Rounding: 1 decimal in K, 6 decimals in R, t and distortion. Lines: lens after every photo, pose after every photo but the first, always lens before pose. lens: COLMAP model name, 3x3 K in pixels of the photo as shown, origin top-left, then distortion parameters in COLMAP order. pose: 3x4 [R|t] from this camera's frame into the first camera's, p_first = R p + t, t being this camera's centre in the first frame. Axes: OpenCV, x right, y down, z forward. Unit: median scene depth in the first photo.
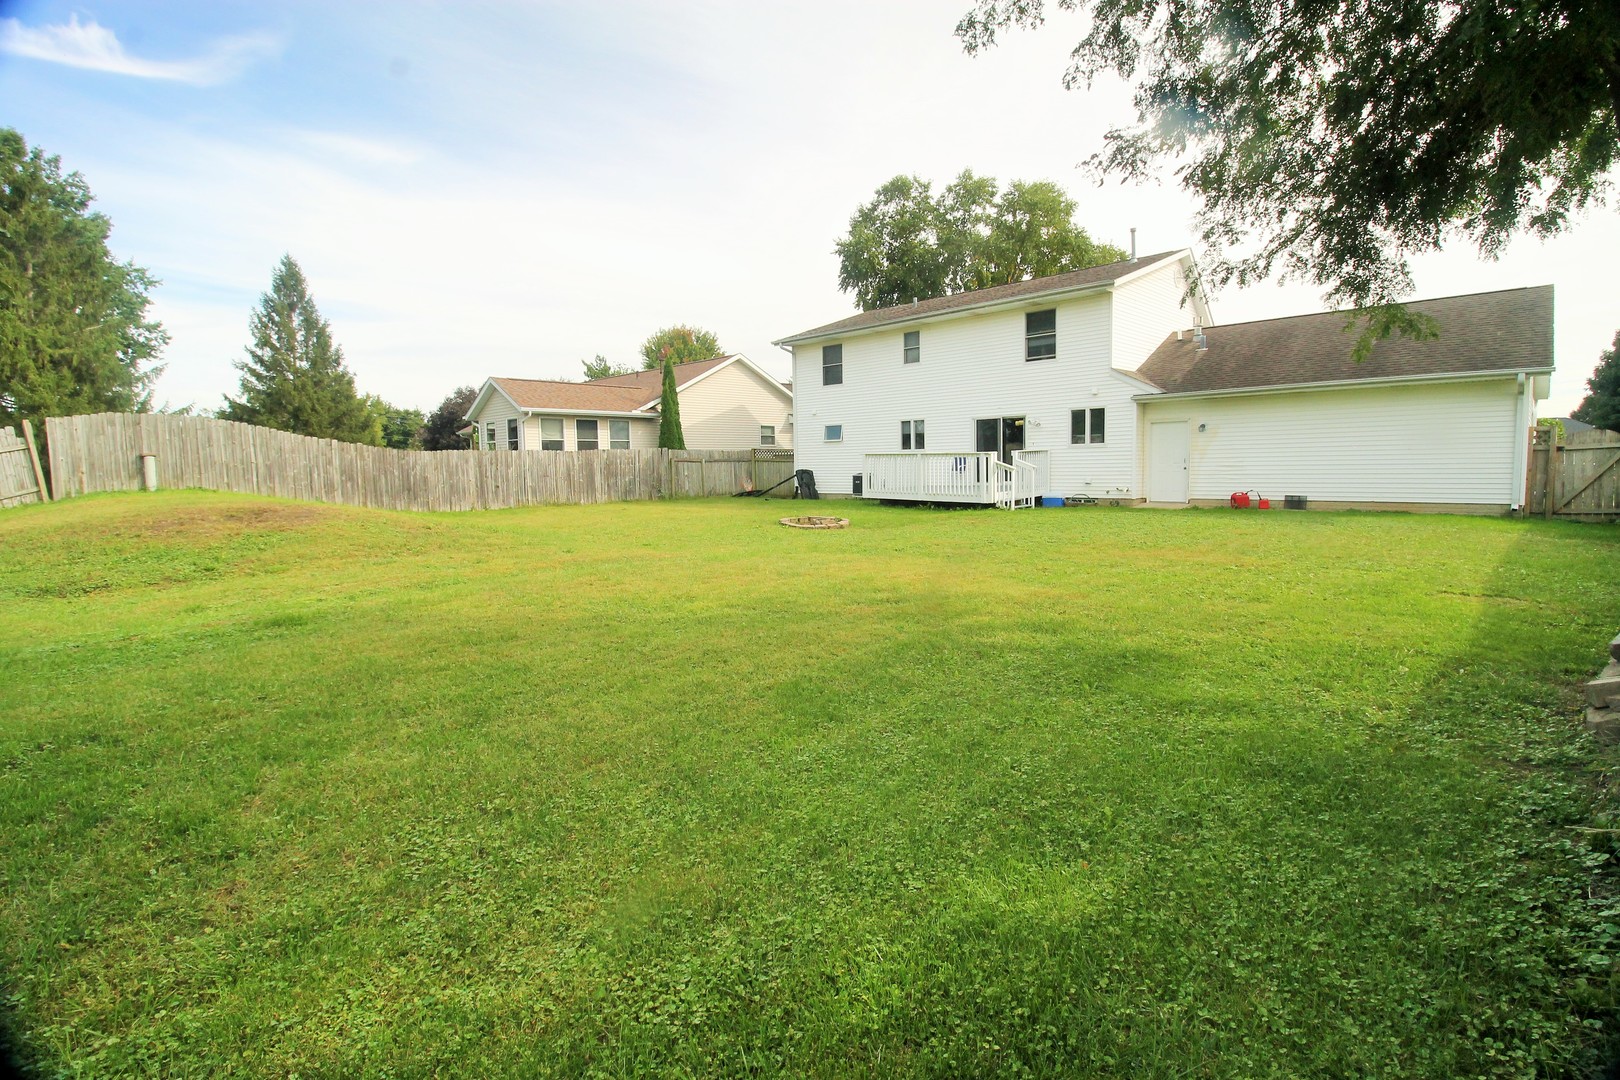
lens RADIAL K [[763.1, 0, 826.0], [0, 763.1, 530.3], [0, 0, 1]] dist [0.001225, -0.014281]
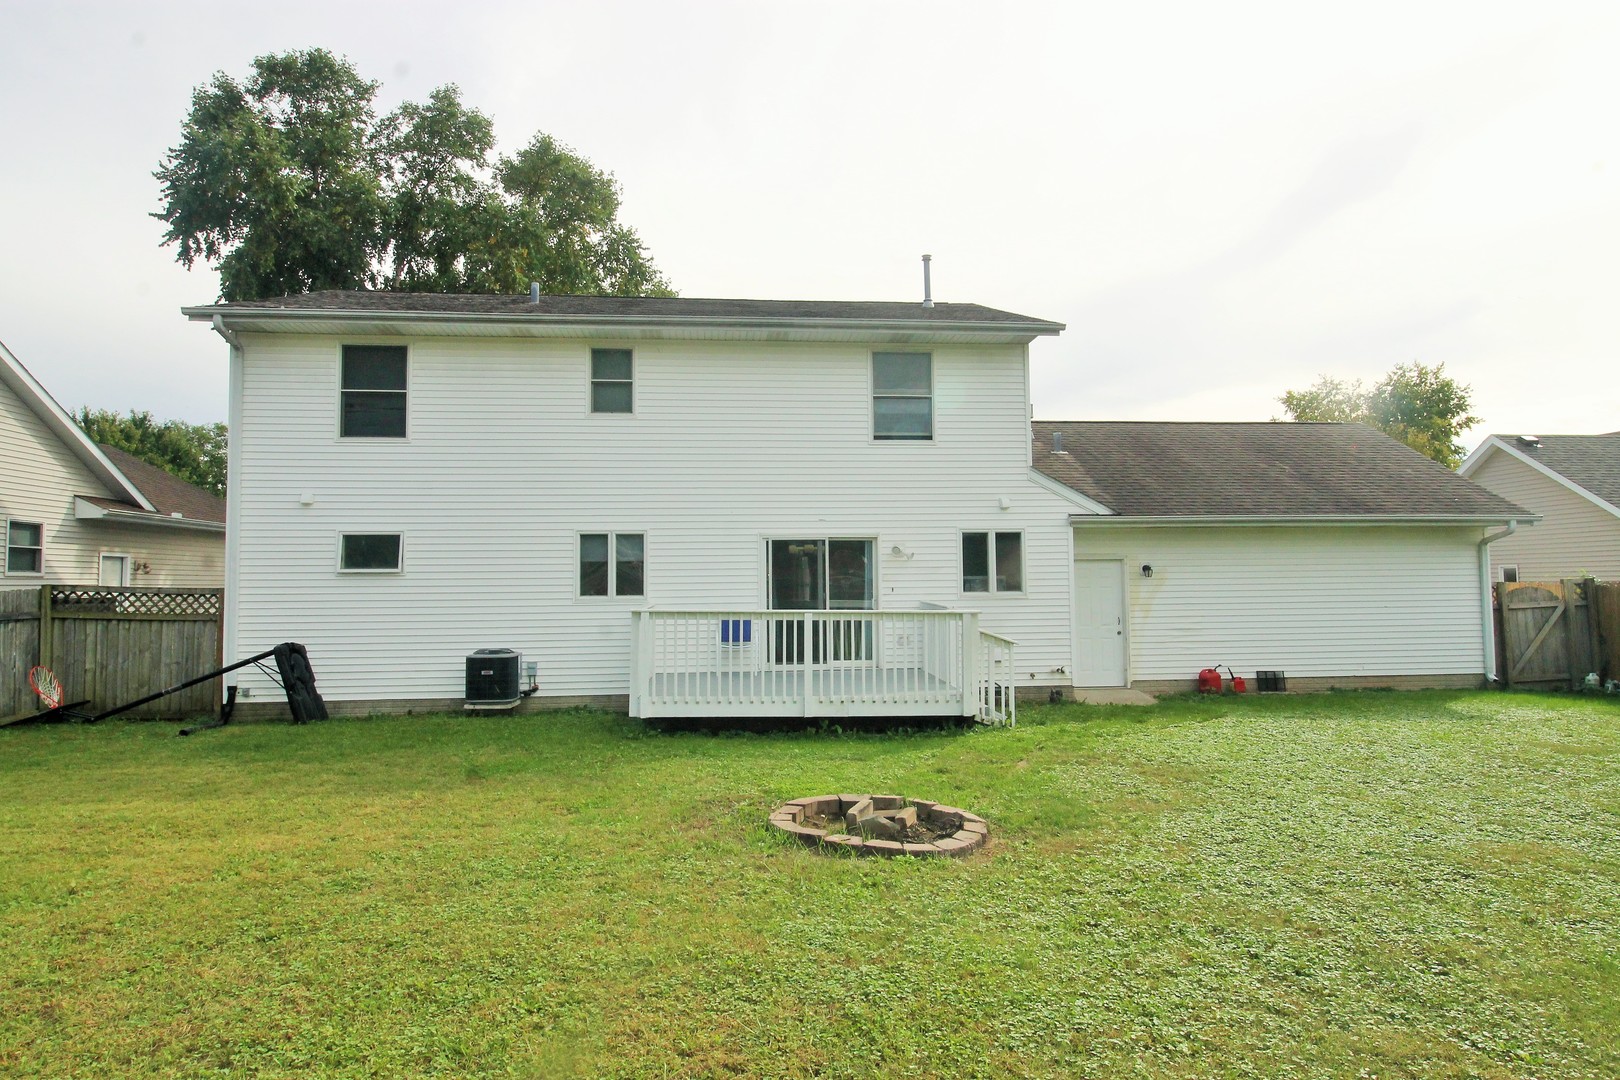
lens RADIAL K [[1008.9, 0, 810.0], [0, 1008.9, 540.0], [0, 0, 1]] dist [0.003658, 0.000126]
pose [[0.651669, 0.039927, 0.757452, -0.266375], [0.062242, 0.992431, -0.105863, -0.065780], [-0.755946, 0.116133, 0.644251, 0.496785]]
